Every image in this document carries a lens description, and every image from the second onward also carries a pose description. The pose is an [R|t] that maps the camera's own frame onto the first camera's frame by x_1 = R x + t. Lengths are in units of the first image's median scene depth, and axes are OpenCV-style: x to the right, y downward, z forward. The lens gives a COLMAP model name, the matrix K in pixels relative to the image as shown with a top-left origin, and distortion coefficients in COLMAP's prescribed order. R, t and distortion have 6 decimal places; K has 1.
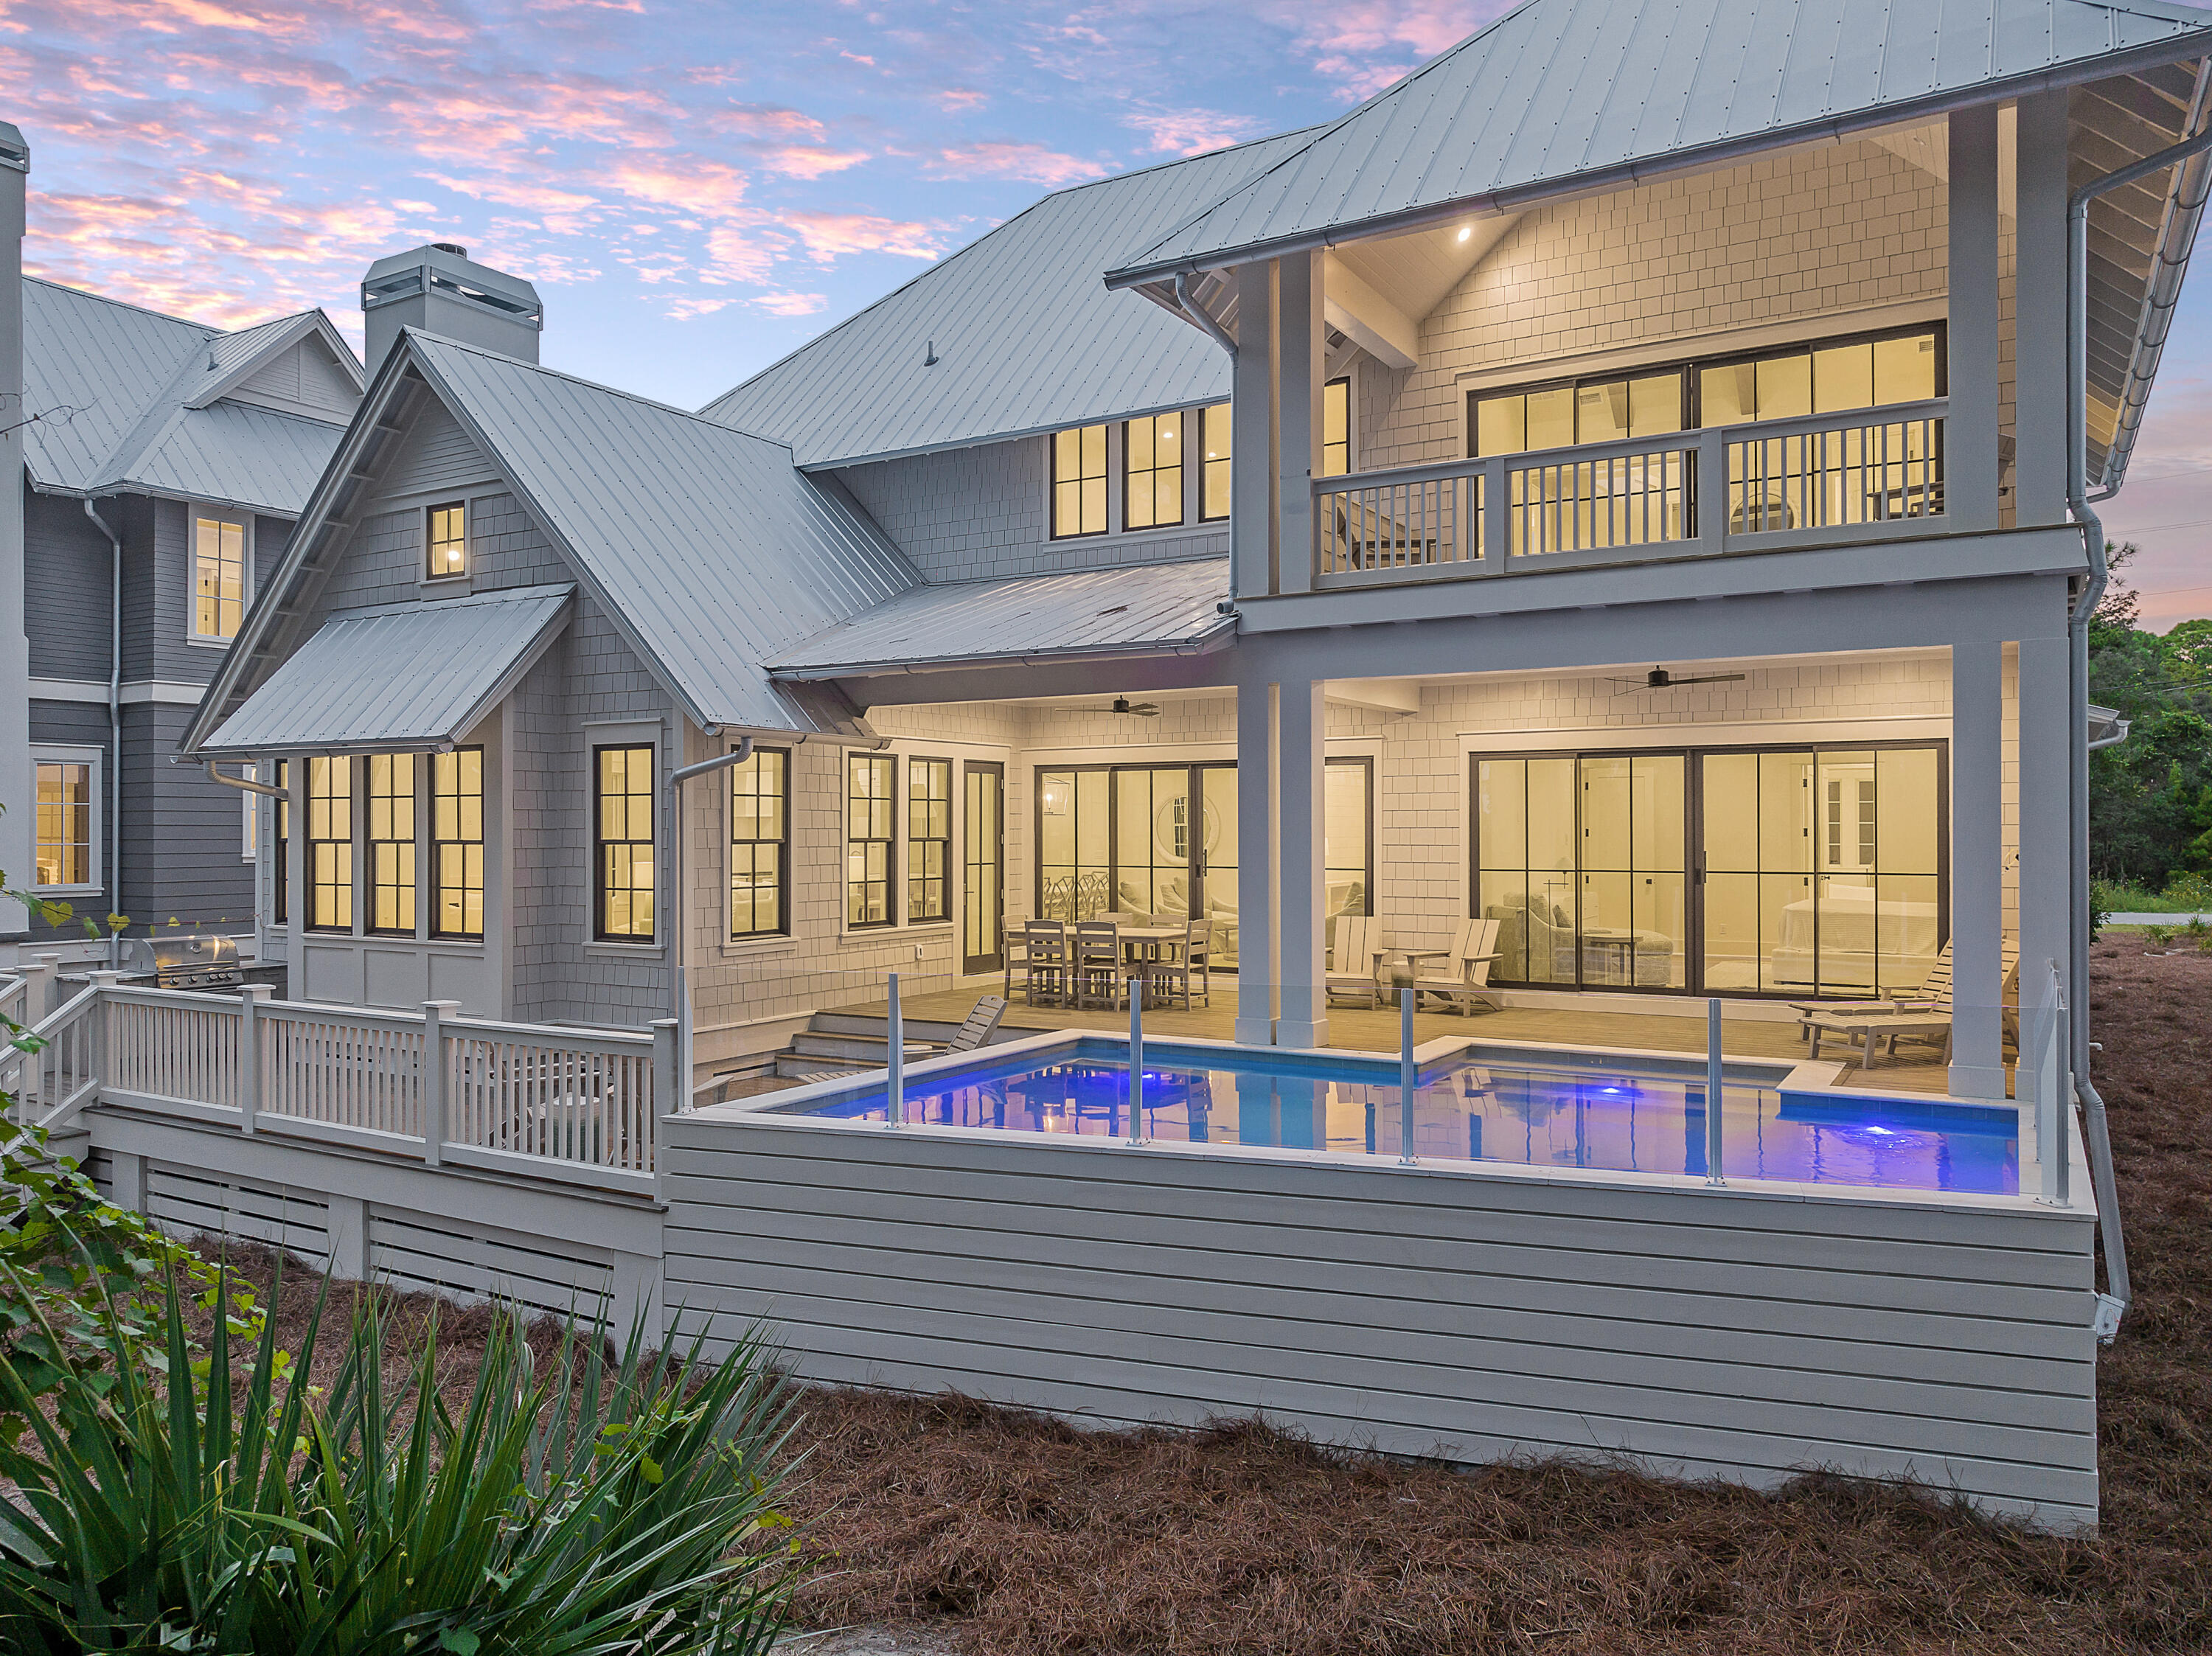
lens RADIAL K [[1518.6, 0, 1109.3], [0, 1518.6, 814.9], [0, 0, 1]] dist [-0.002628, -0.002119]
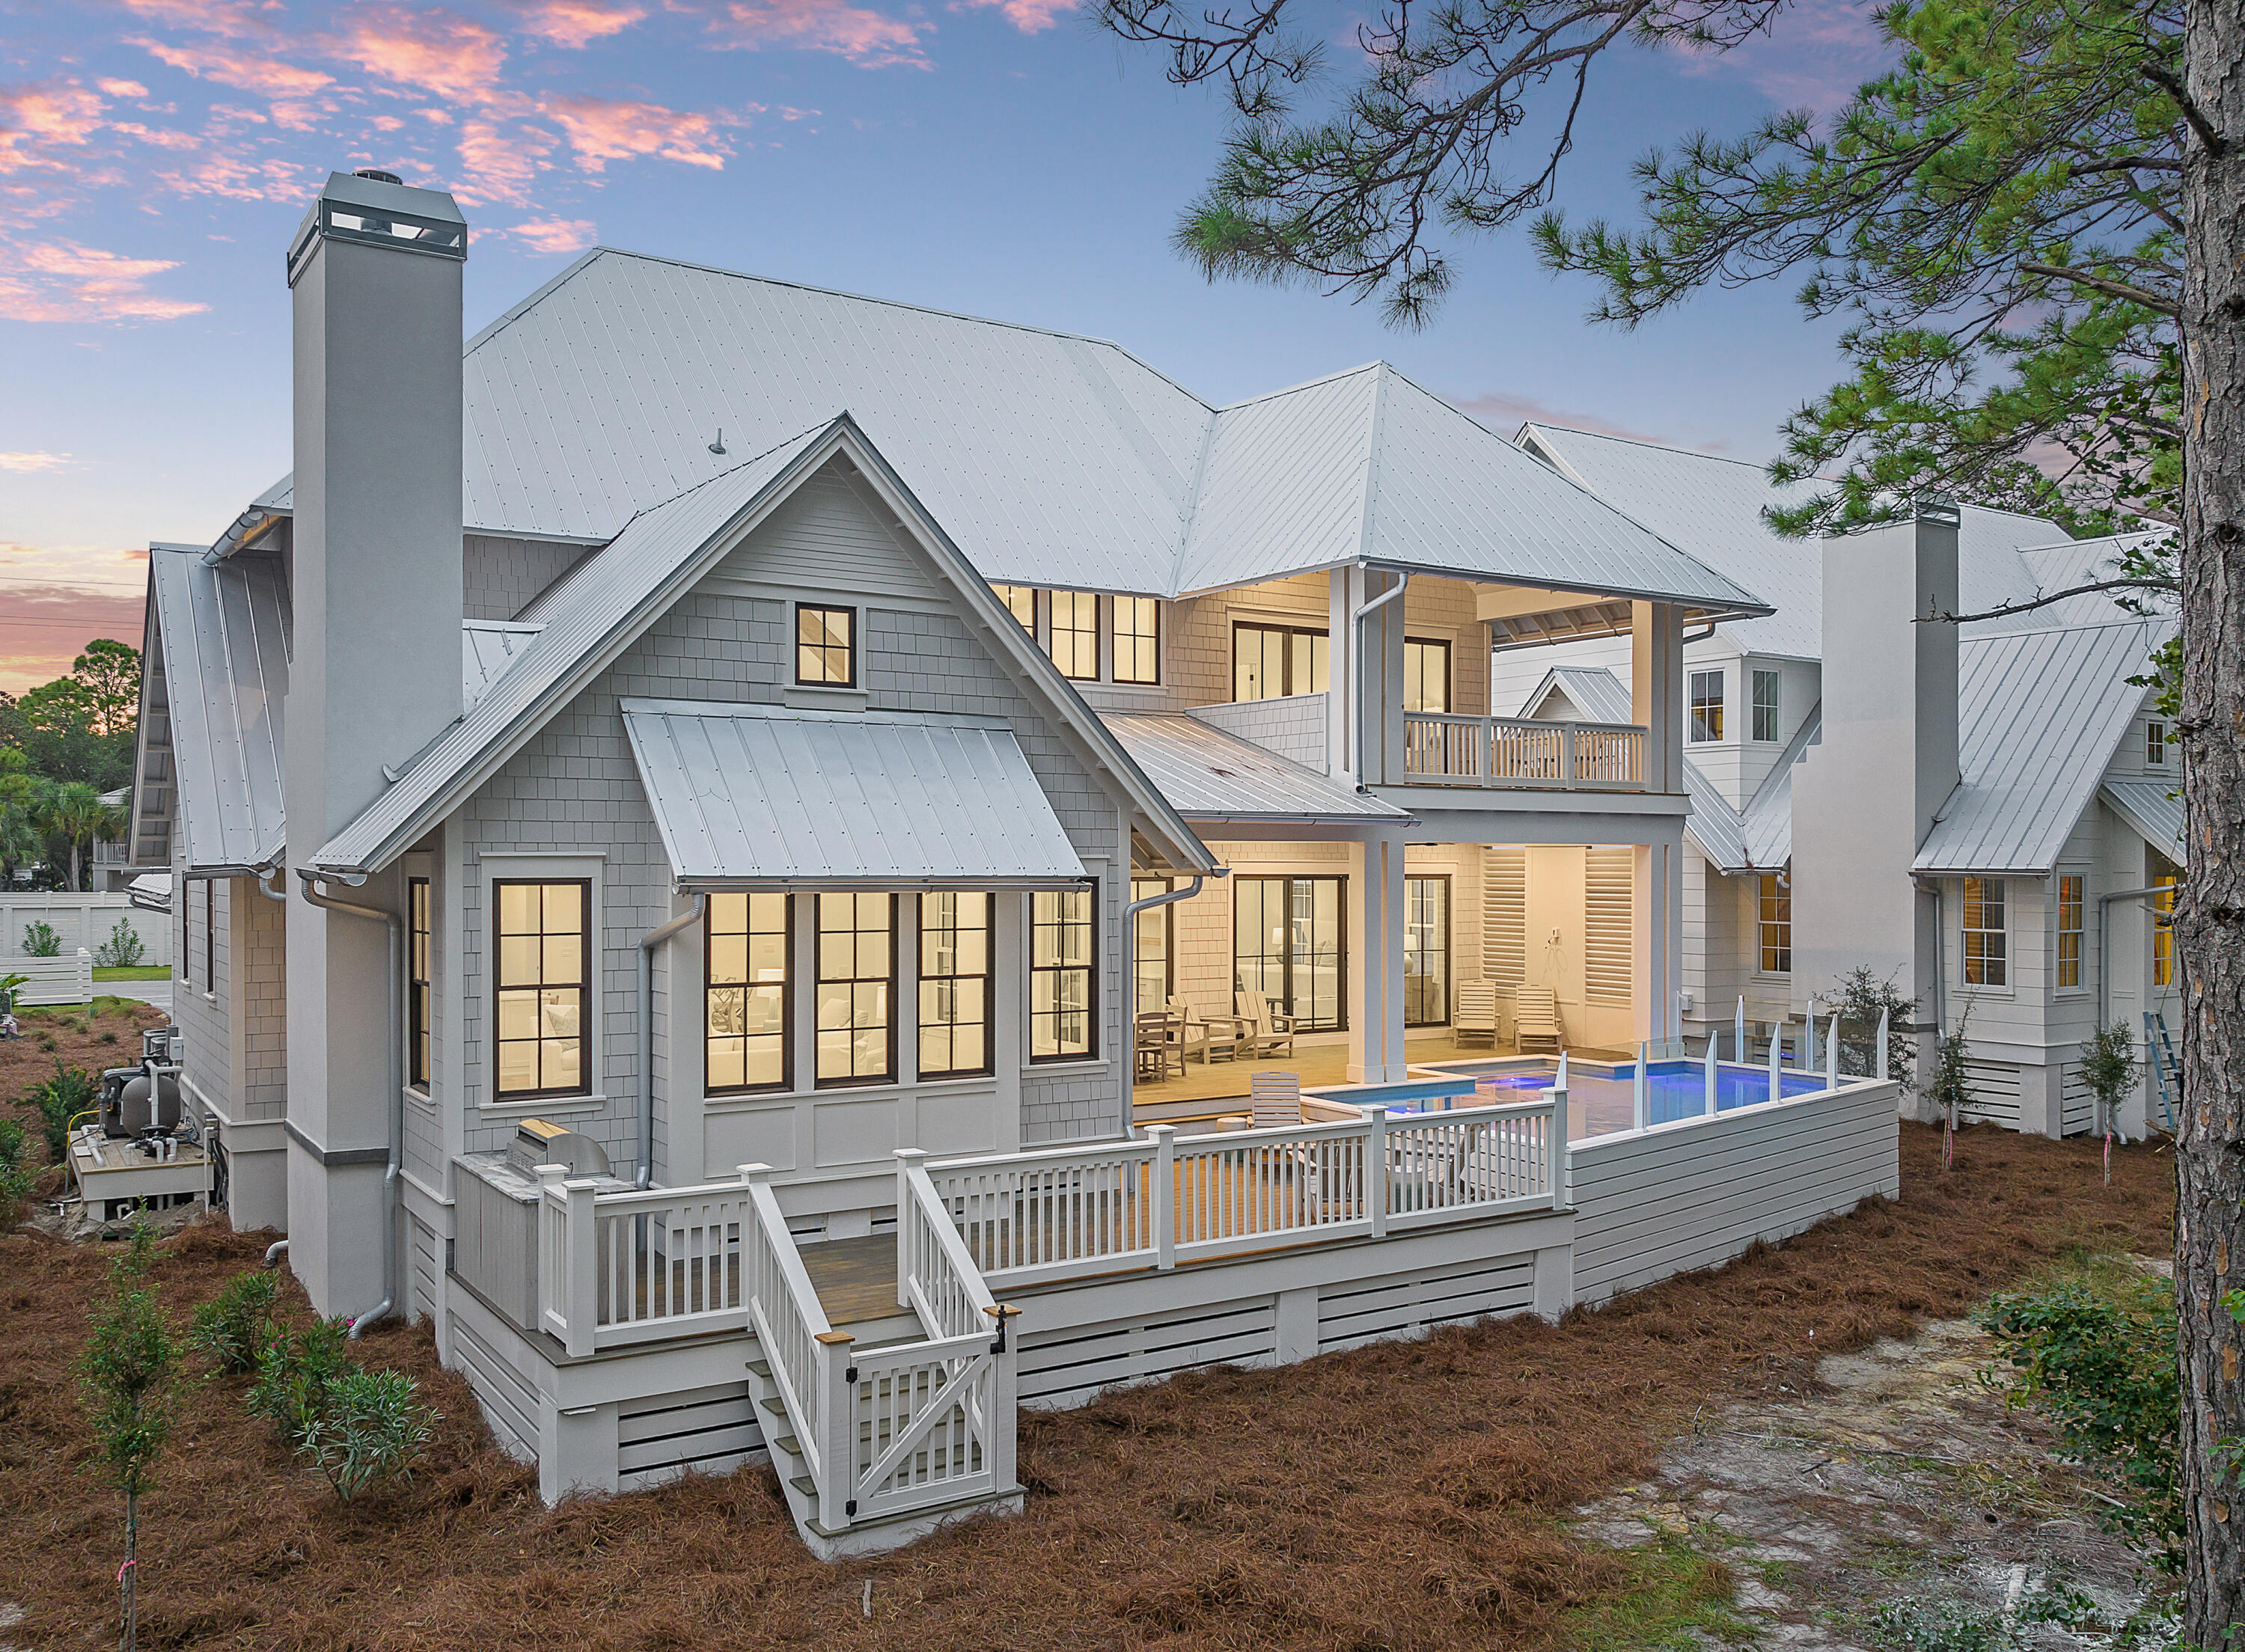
lens RADIAL K [[1753.4, 0, 1052.8], [0, 1753.4, 829.0], [0, 0, 1]] dist [0.086491, -0.173081]
pose [[0.457906, 0.019110, 0.888795, -1.324521], [-0.010182, 0.999816, -0.016251, -0.056329], [-0.888942, -0.001608, 0.458017, 0.405597]]
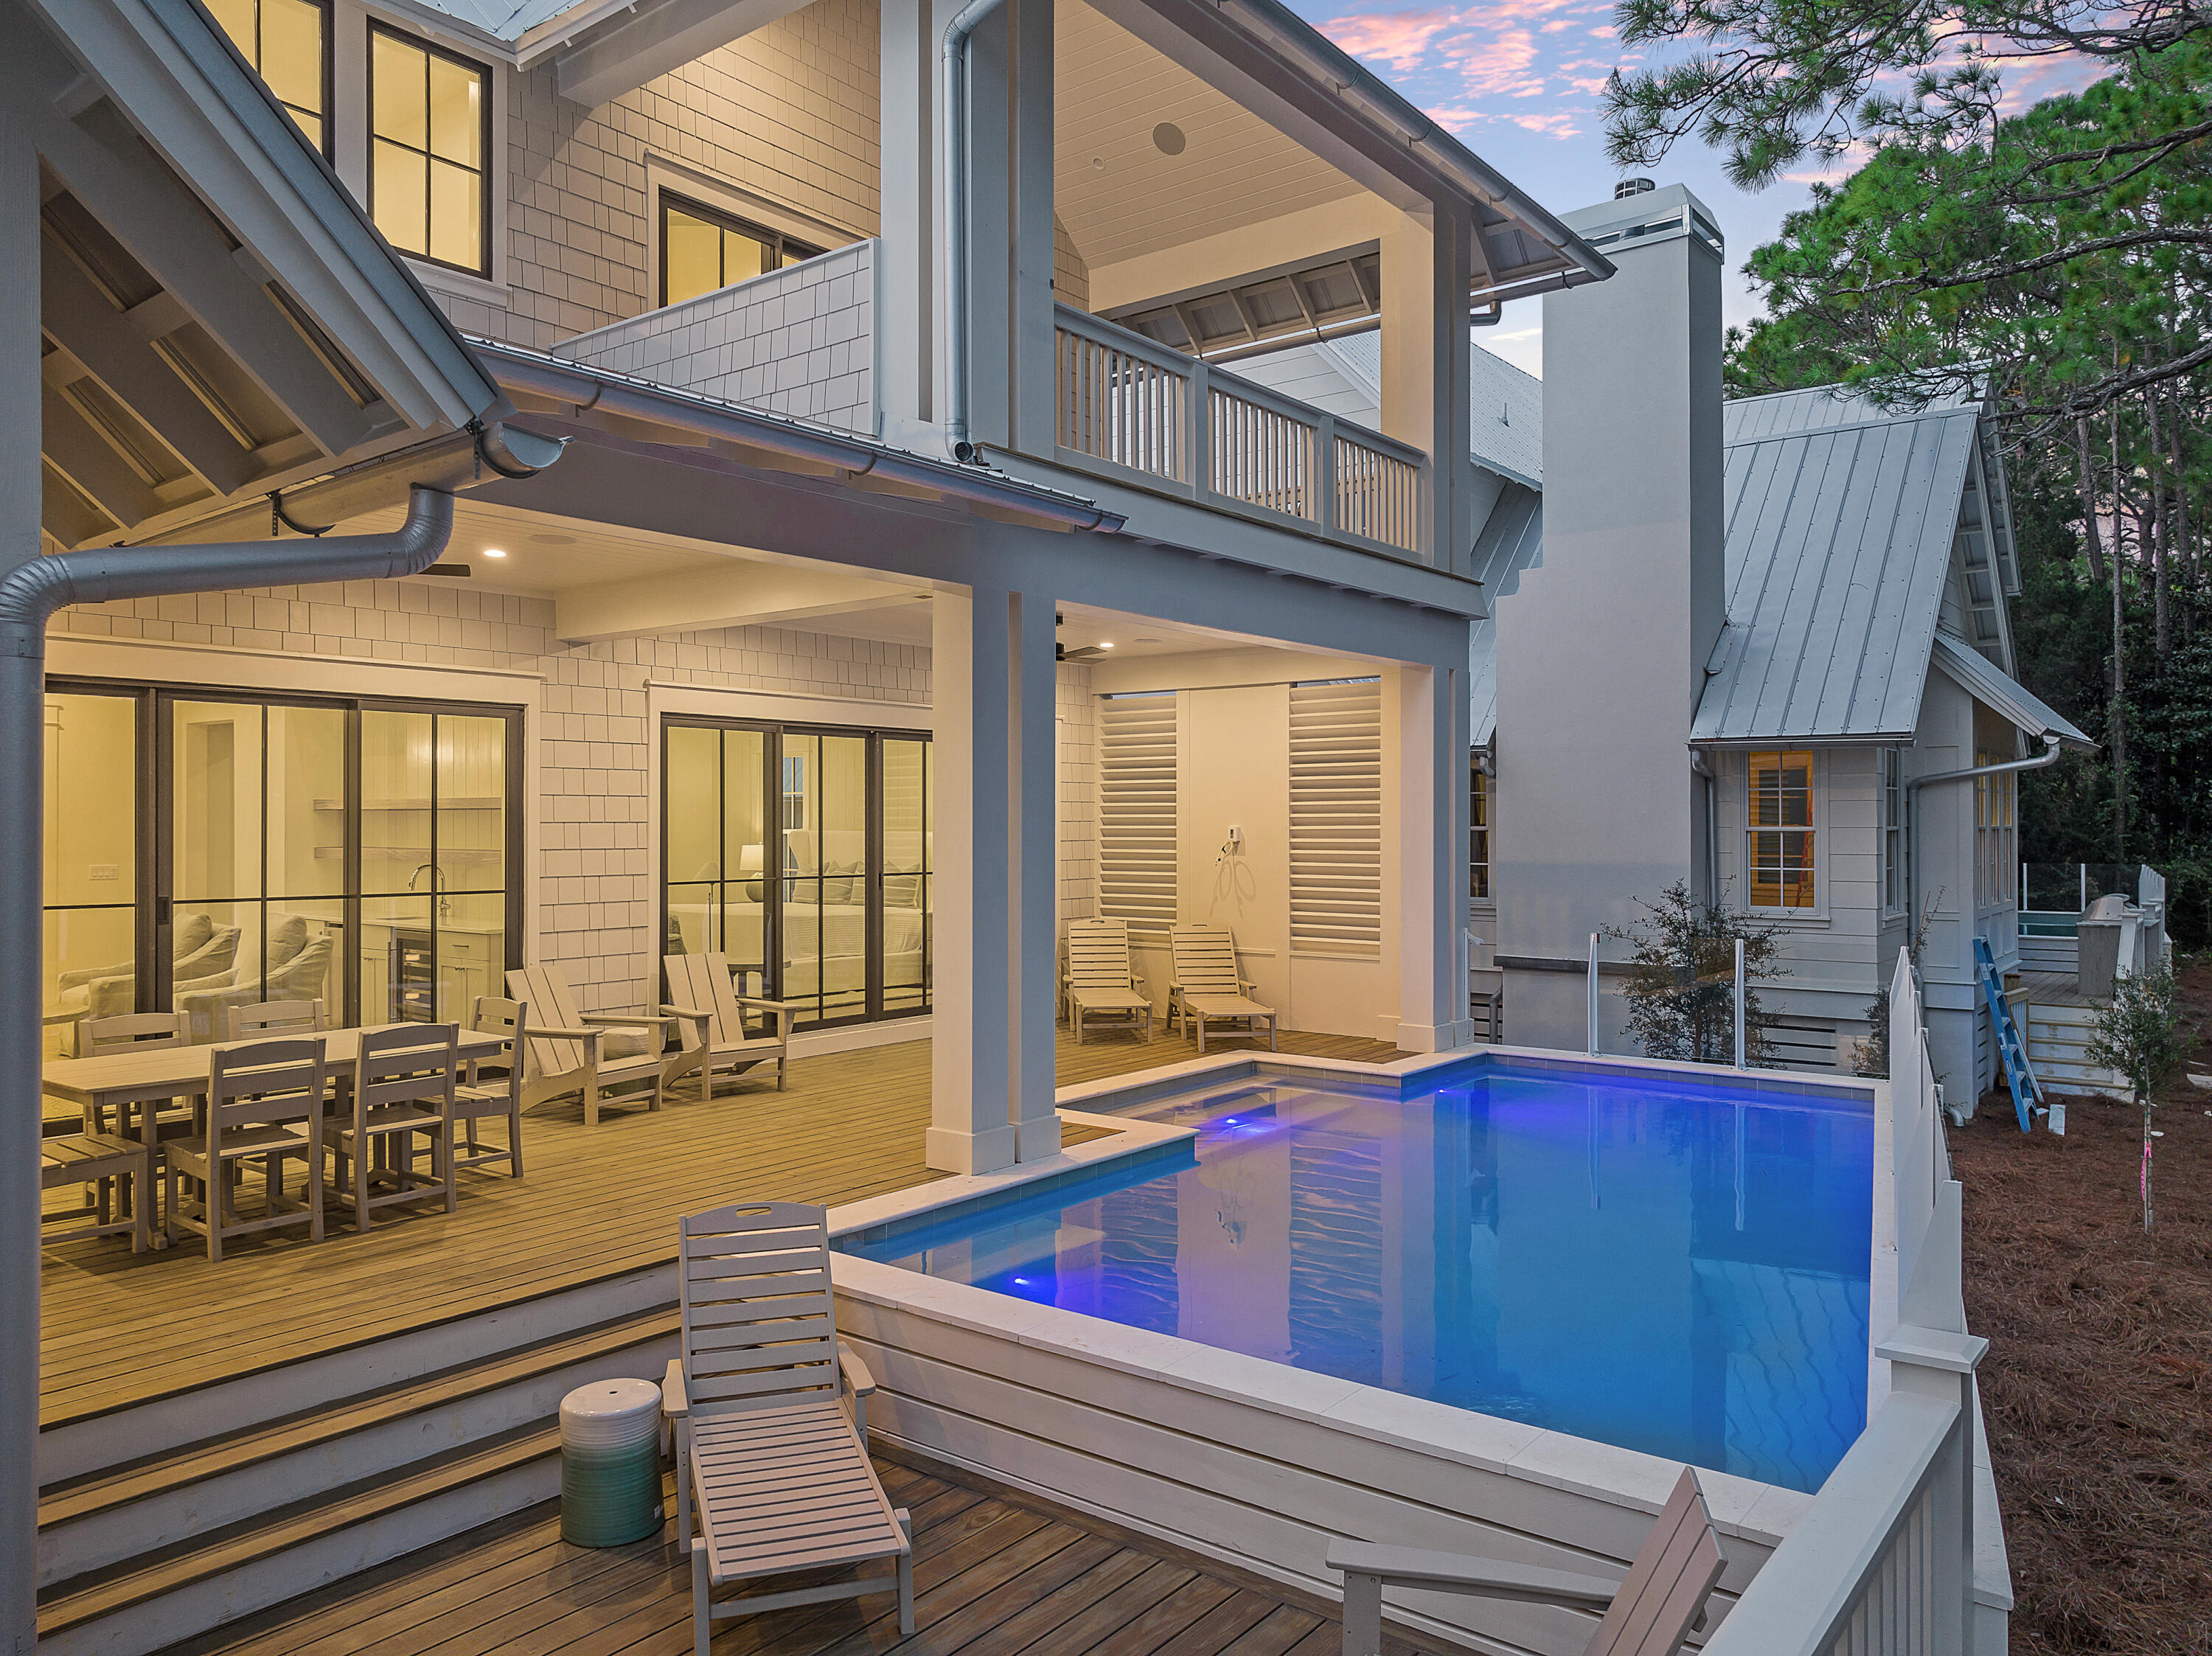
lens RADIAL K [[1535.2, 0, 1056.6], [0, 1535.2, 818.1], [0, 0, 1]] dist [-0.021284, -0.000737]
pose [[0.144071, 0.005730, 0.989551, -0.427749], [-0.006789, 0.999965, -0.004802, 0.008711], [-0.989544, -0.006026, 0.144105, 0.737152]]
